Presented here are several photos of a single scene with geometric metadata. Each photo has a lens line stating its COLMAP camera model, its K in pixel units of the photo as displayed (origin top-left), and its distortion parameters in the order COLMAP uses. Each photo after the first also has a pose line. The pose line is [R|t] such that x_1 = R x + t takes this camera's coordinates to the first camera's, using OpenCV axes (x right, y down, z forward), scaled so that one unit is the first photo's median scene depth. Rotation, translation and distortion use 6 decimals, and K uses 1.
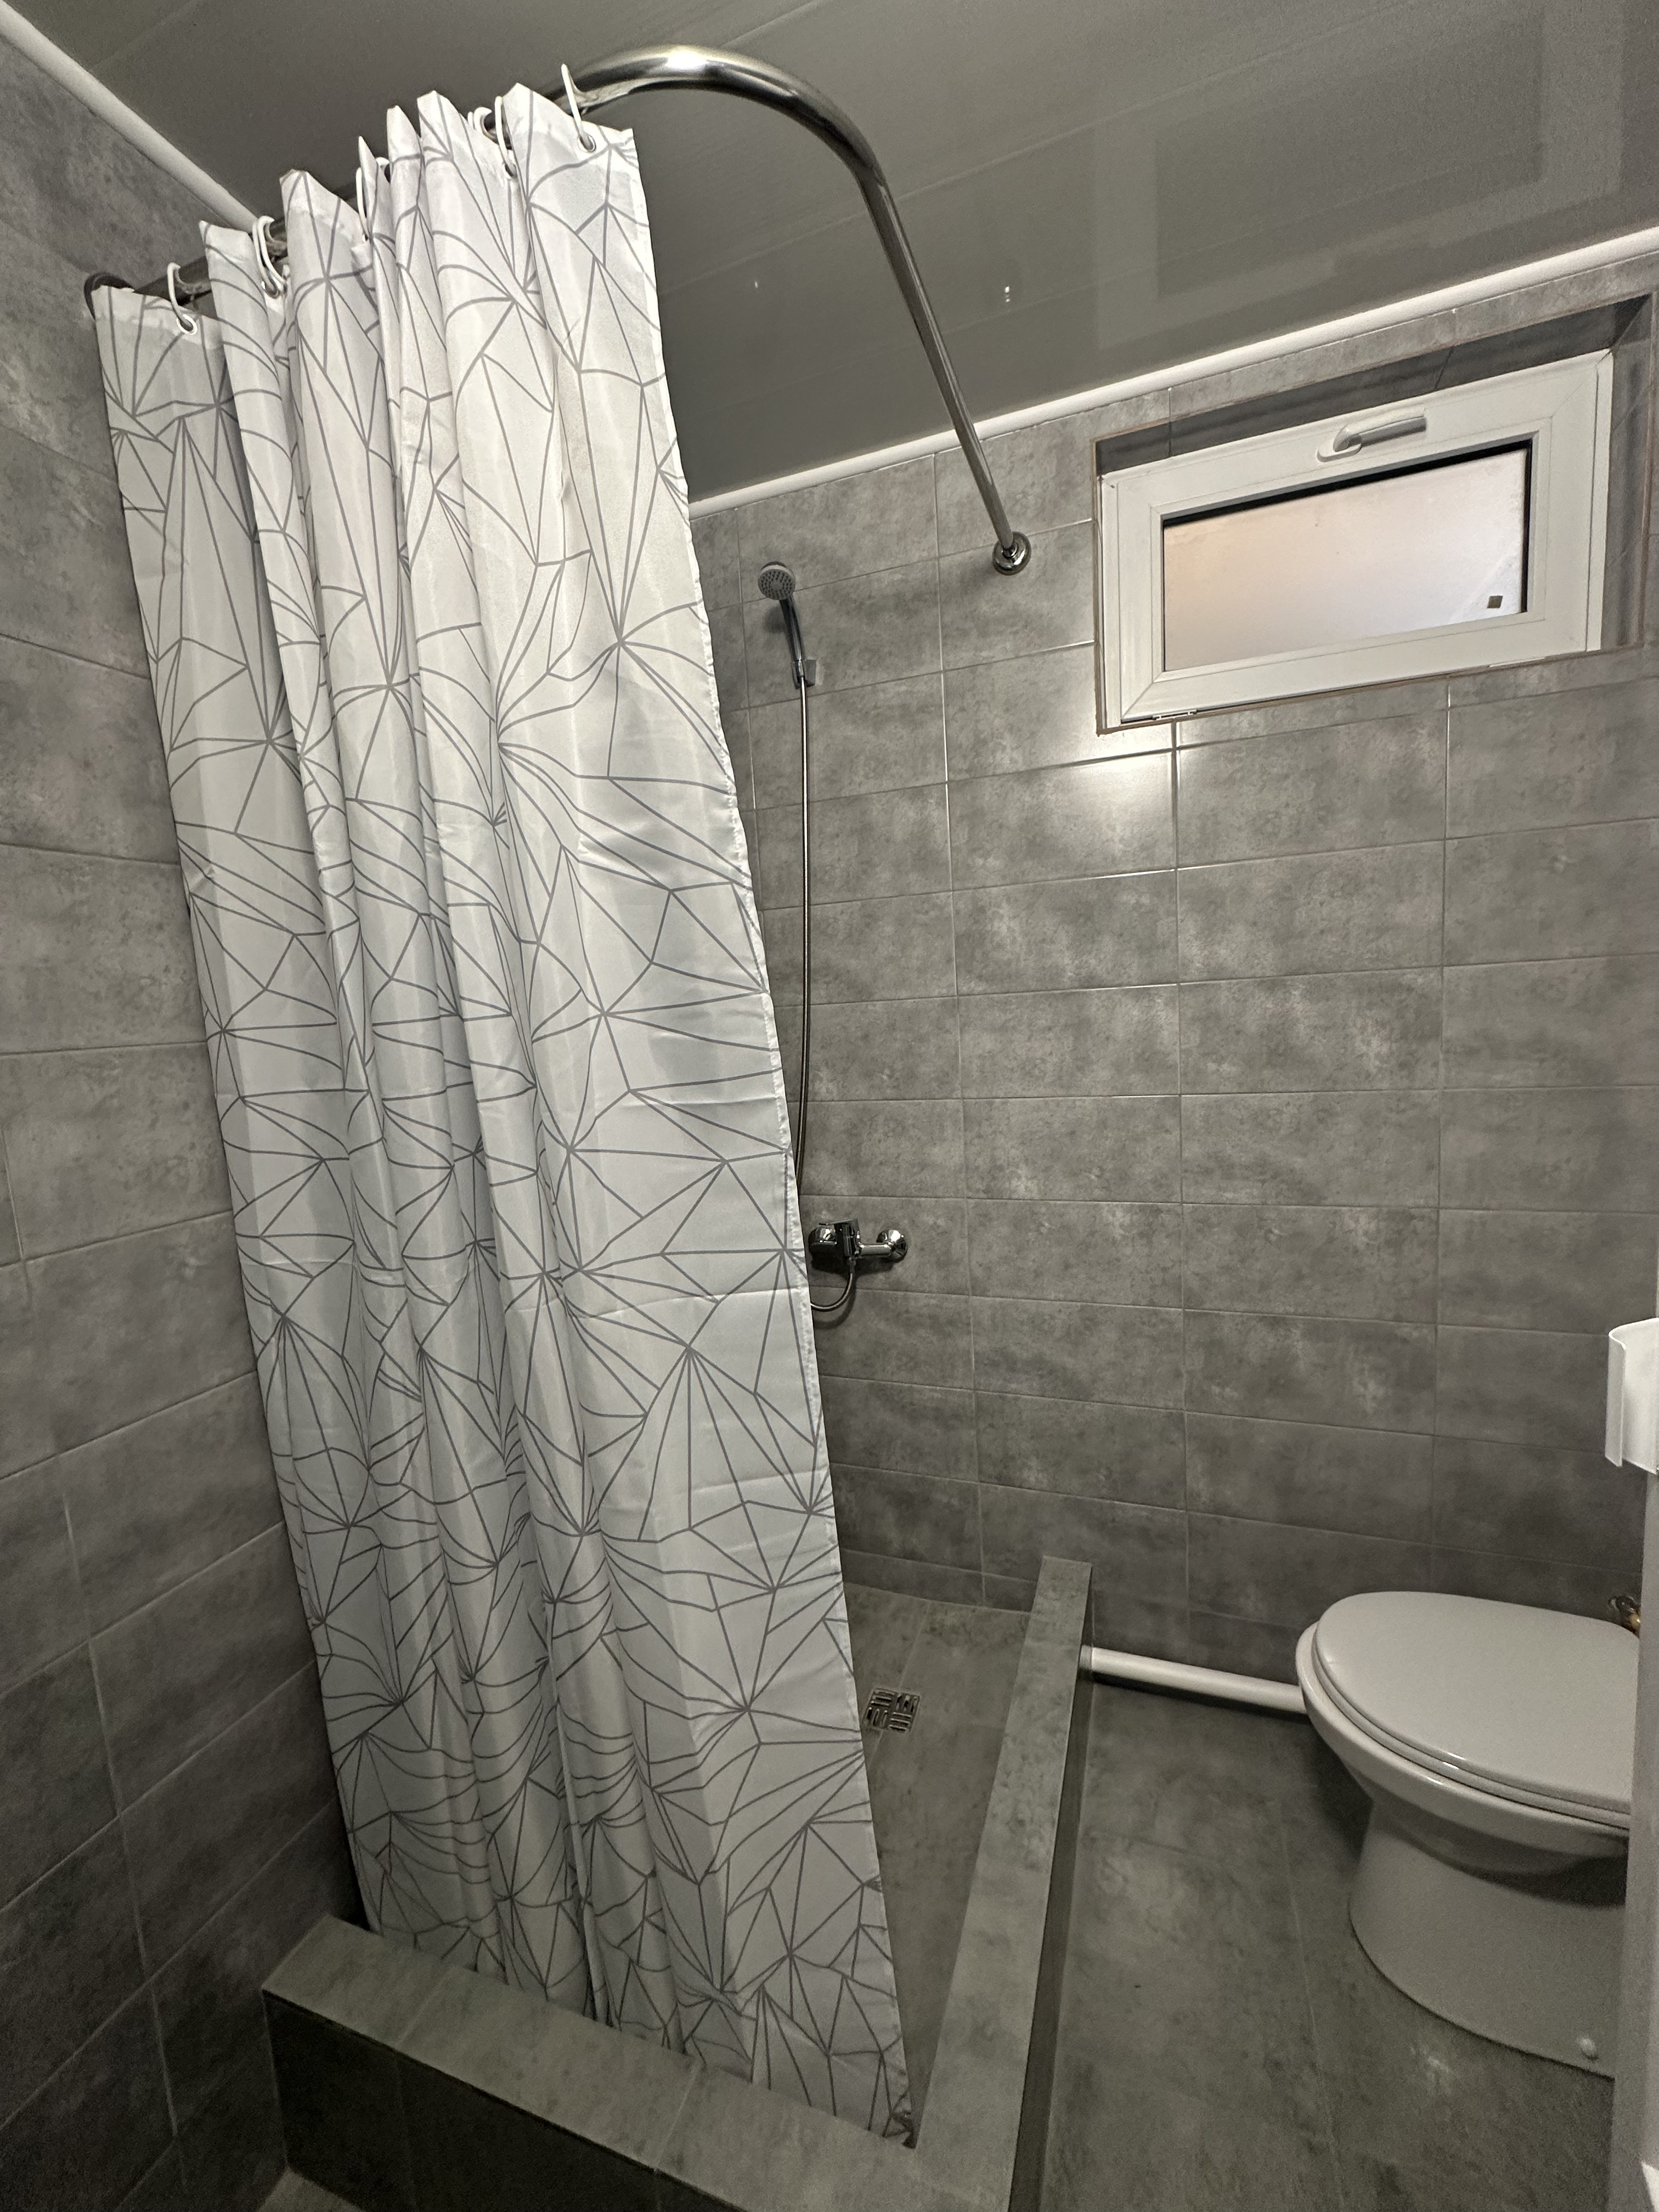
lens RADIAL K [[878.9, 0, 833.3], [0, 878.9, 1106.5], [0, 0, 1]] dist [-0.004801, 0.000905]
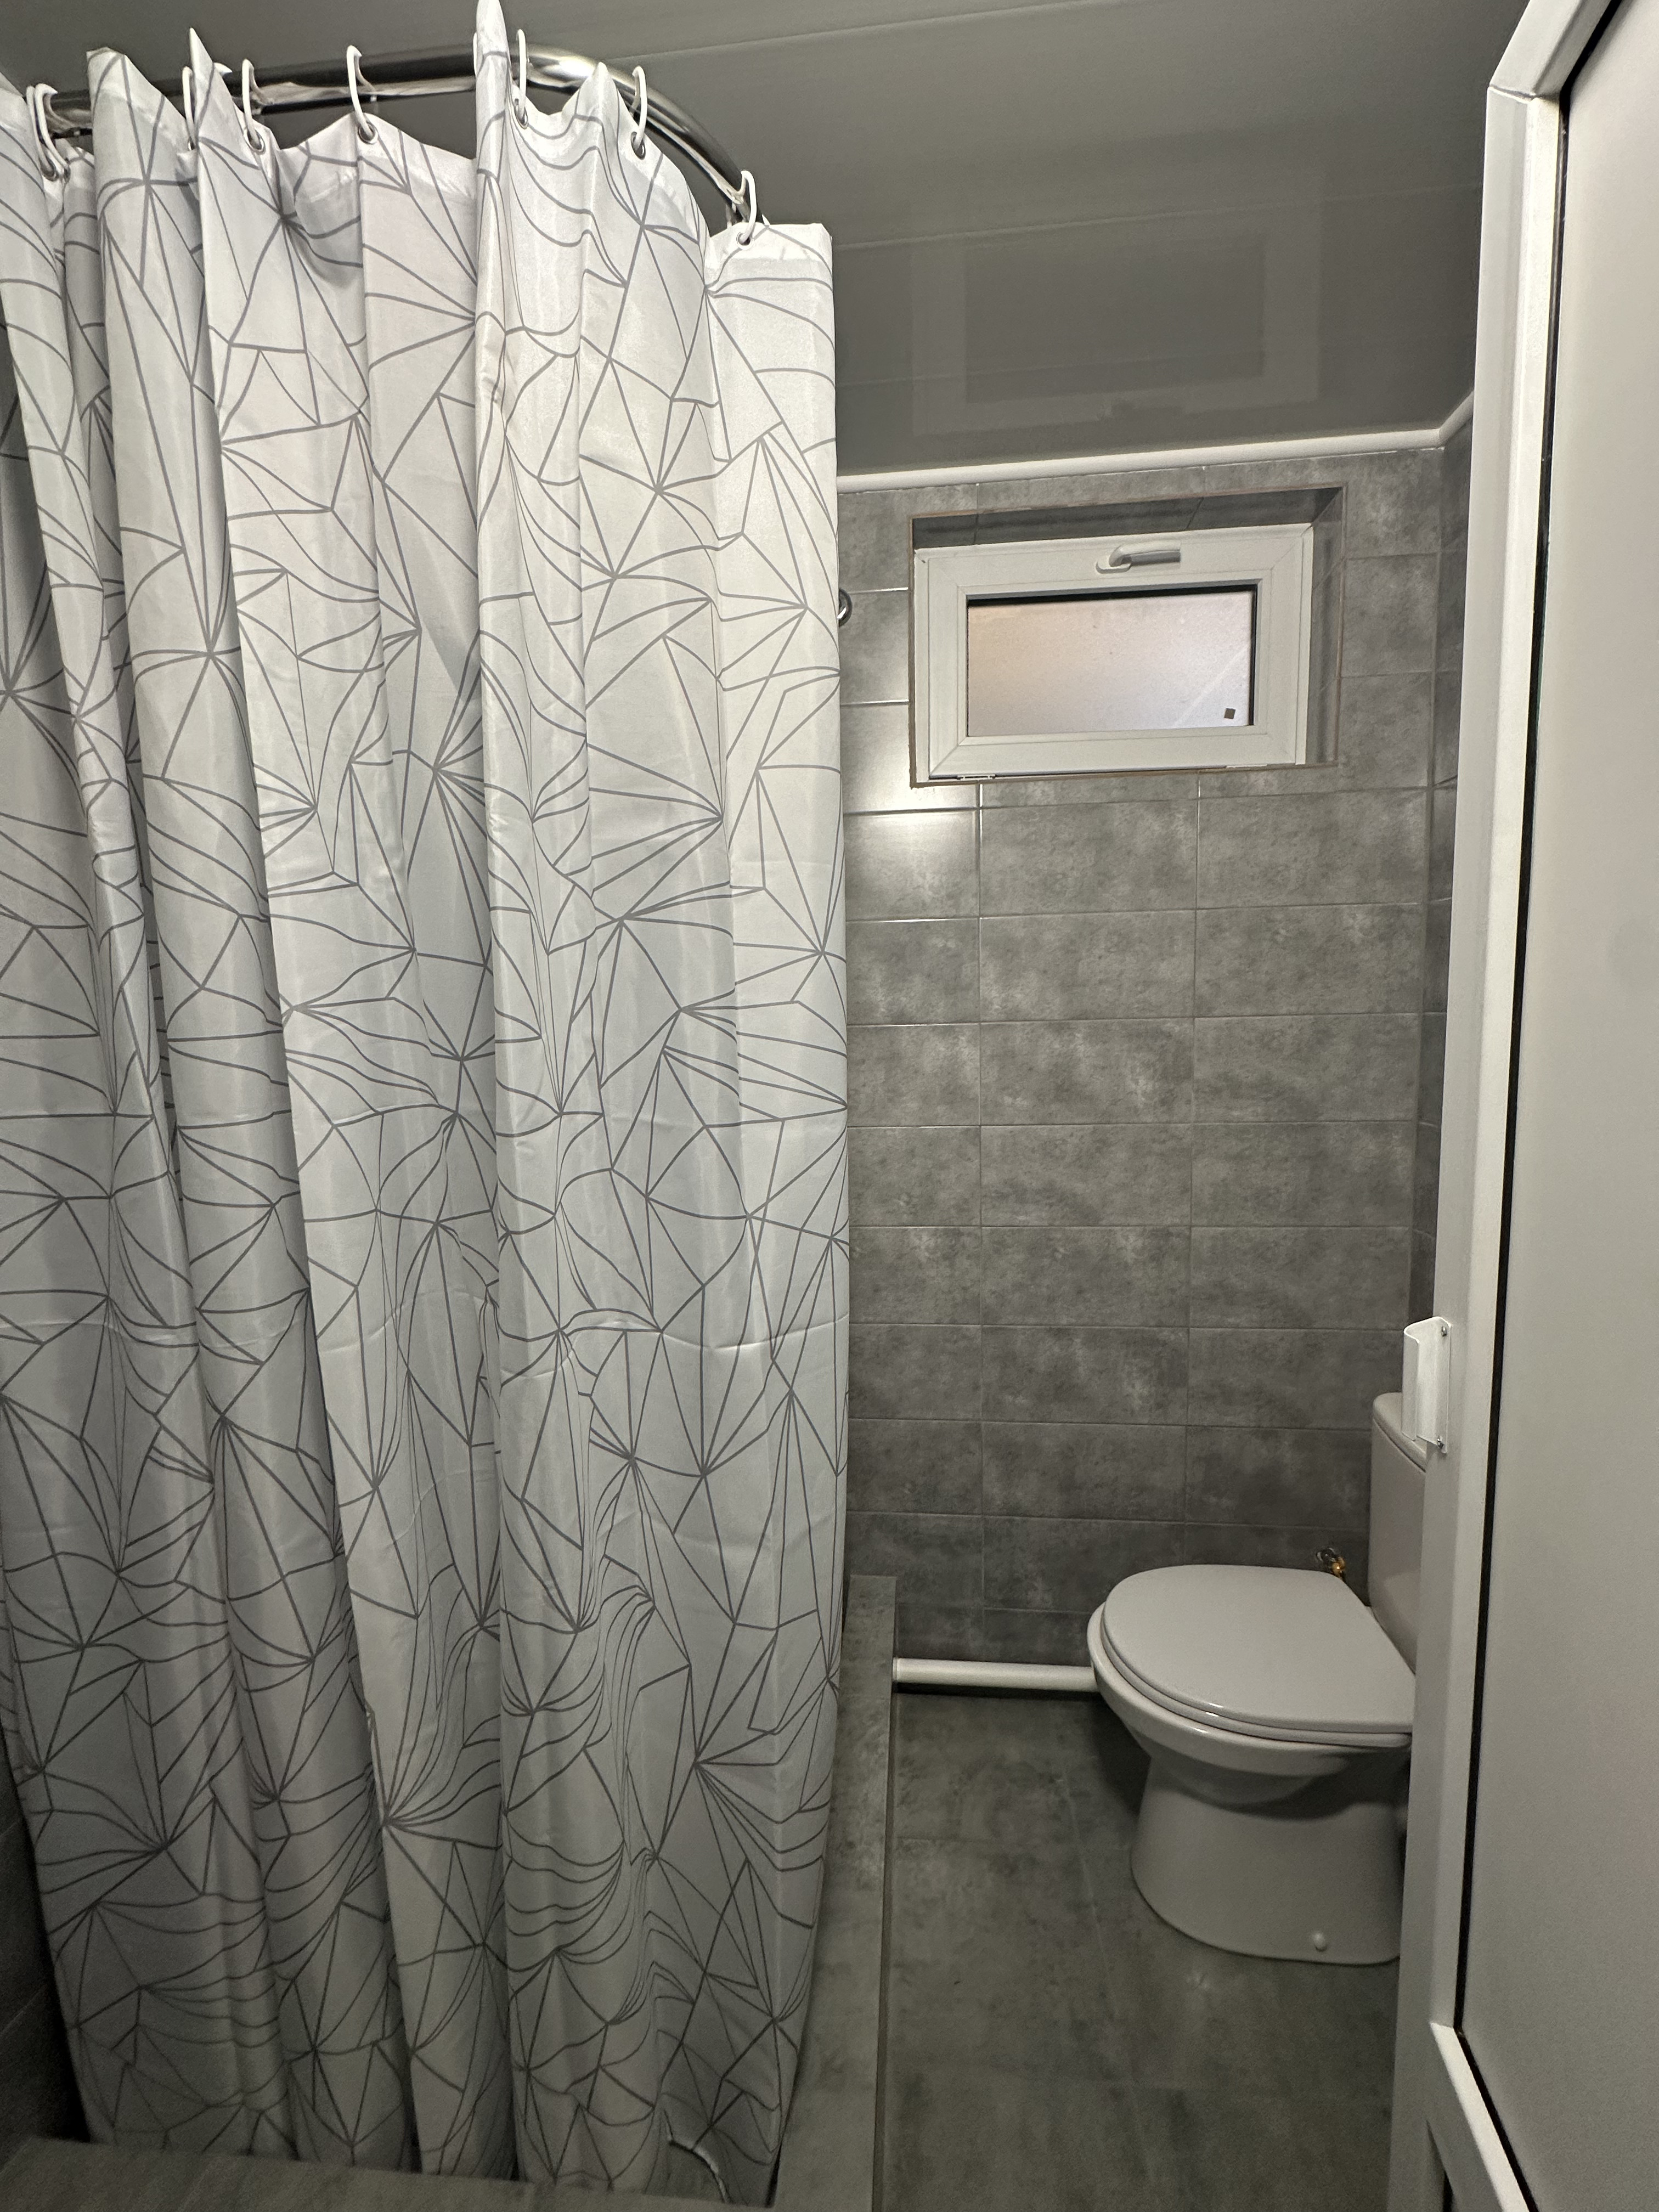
lens RADIAL K [[878.9, 0, 833.5], [0, 878.9, 1107.4], [0, 0, 1]] dist [-0.004801, 0.000905]
pose [[0.965315, 0.013442, 0.260743, -0.065894], [-0.006069, 0.999559, -0.029060, -0.003533], [-0.261019, 0.026470, 0.964971, 0.004899]]
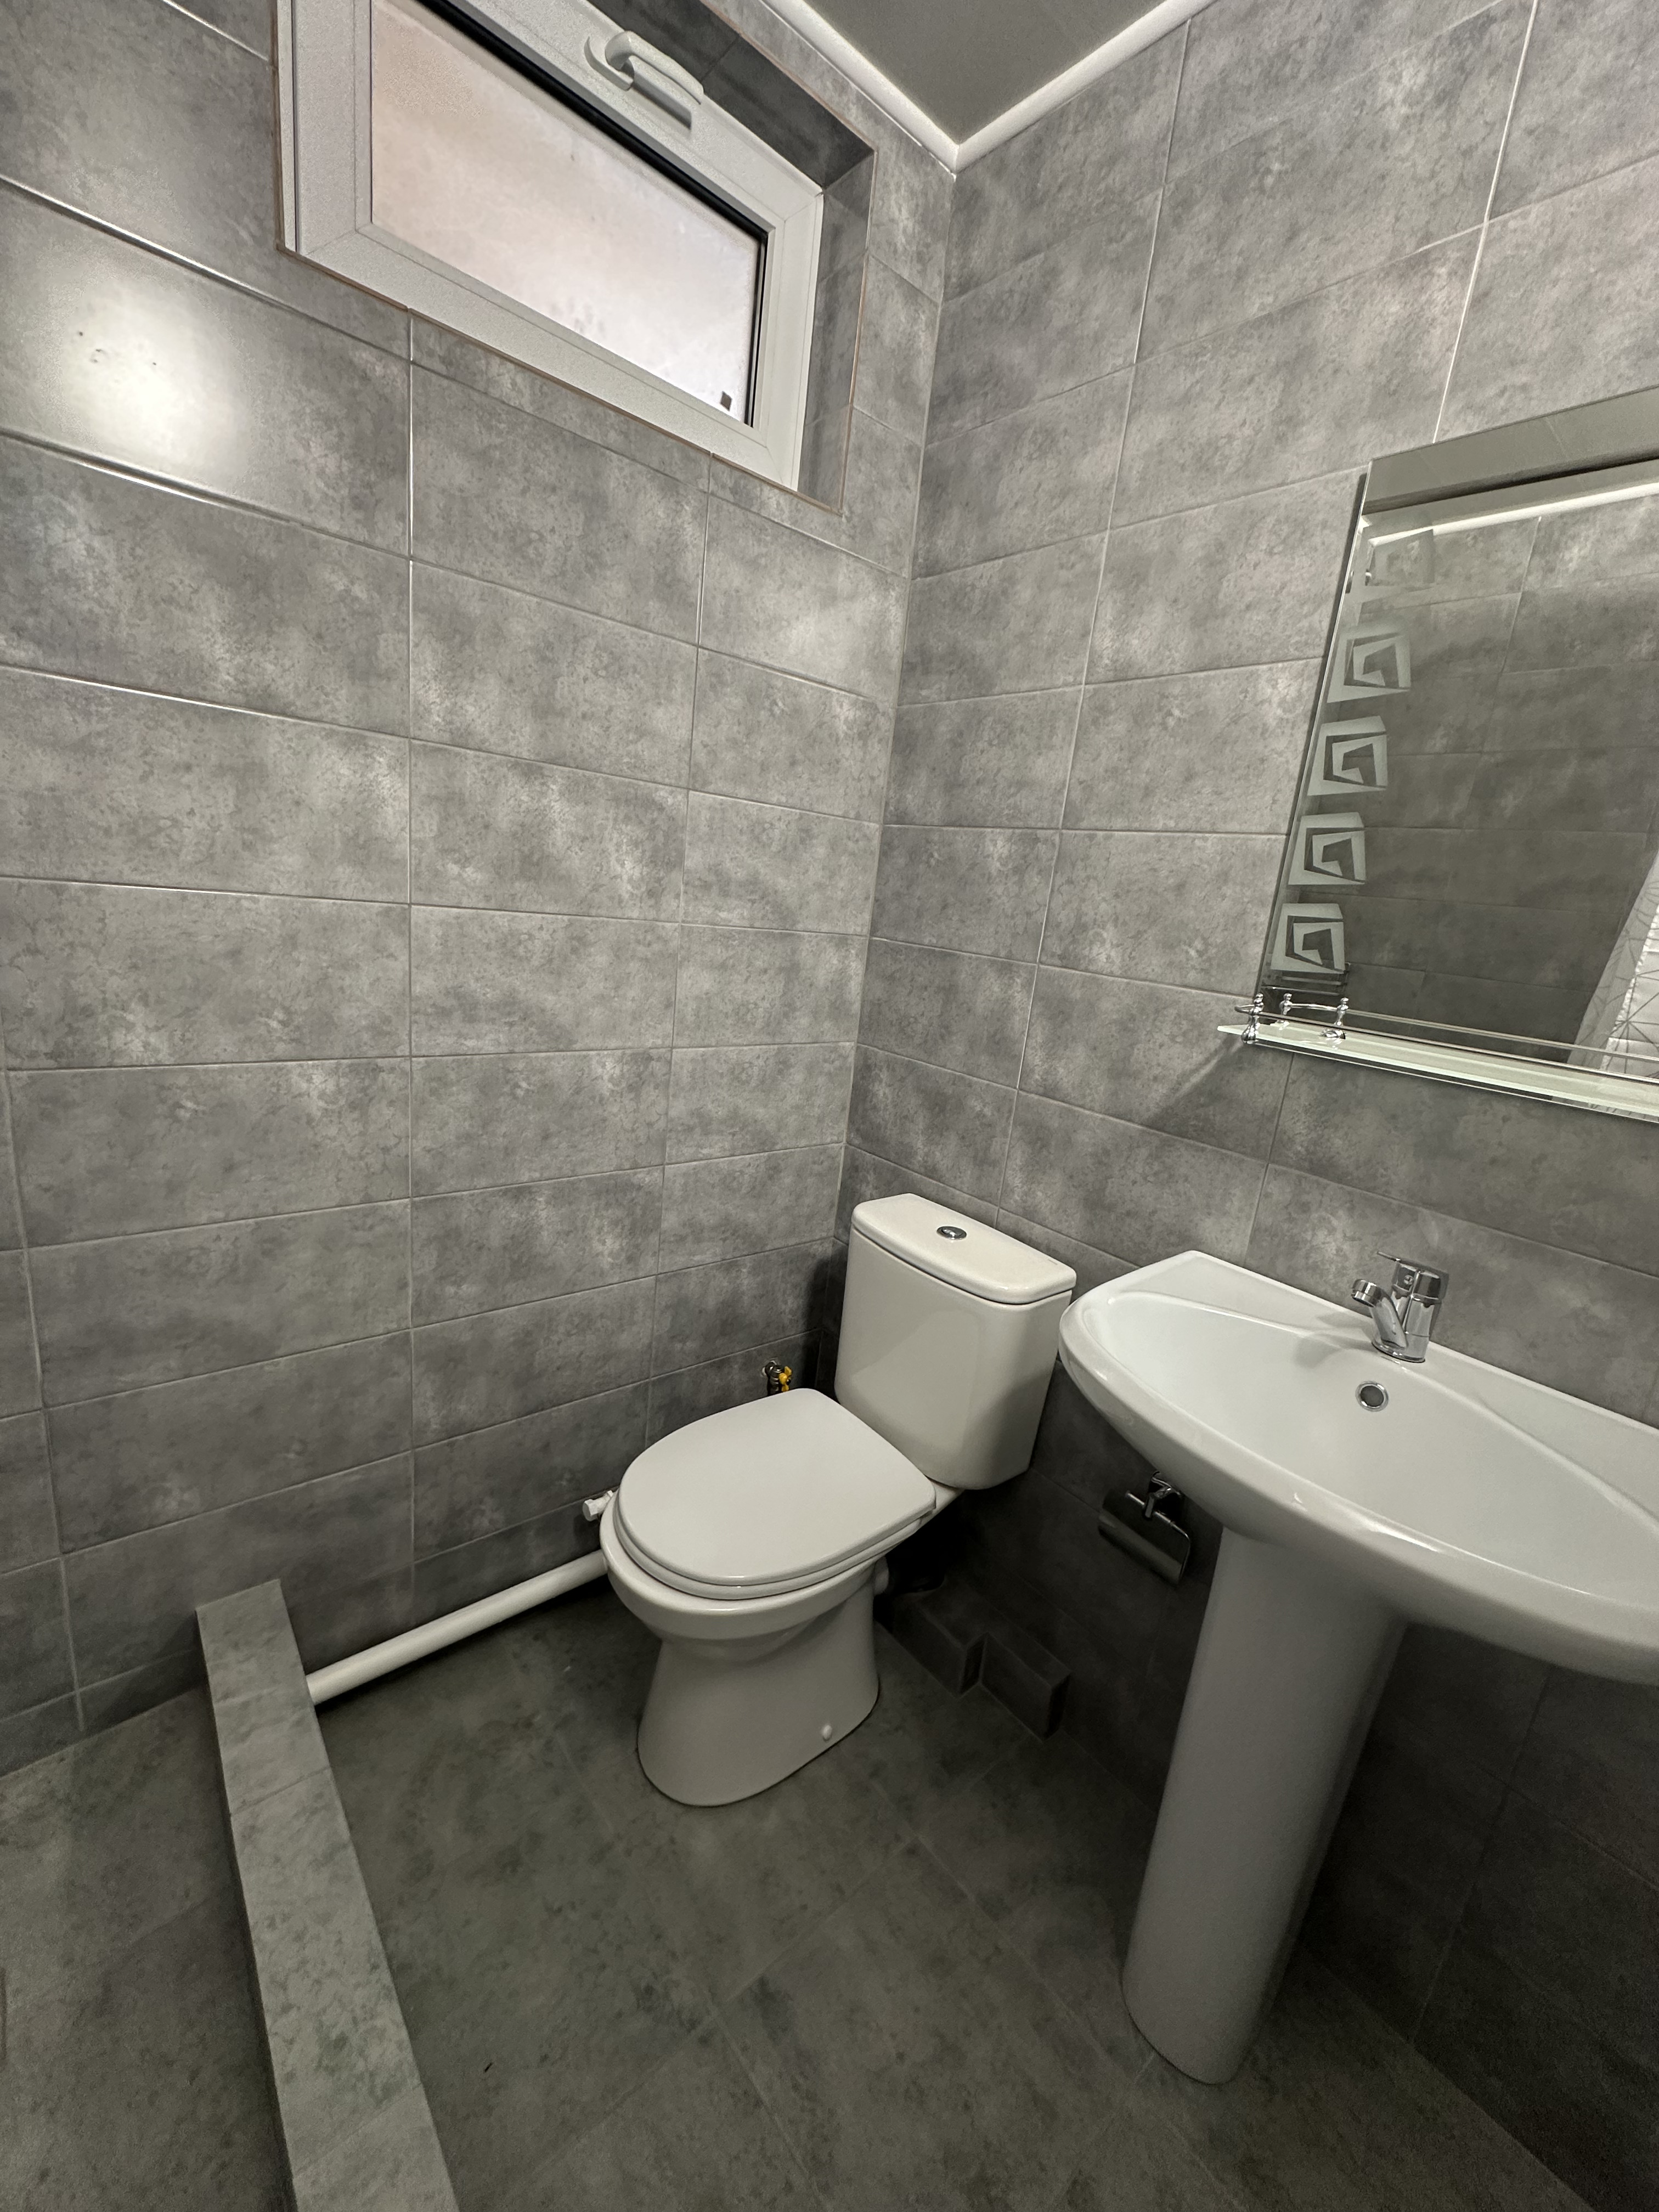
lens RADIAL K [[878.9, 0, 824.2], [0, 878.9, 1105.4], [0, 0, 1]] dist [-0.004801, 0.000905]
pose [[0.484692, -0.094480, 0.869567, -0.082000], [-0.033781, 0.991386, 0.126545, 0.050269], [-0.874032, -0.090710, 0.477325, 0.379478]]
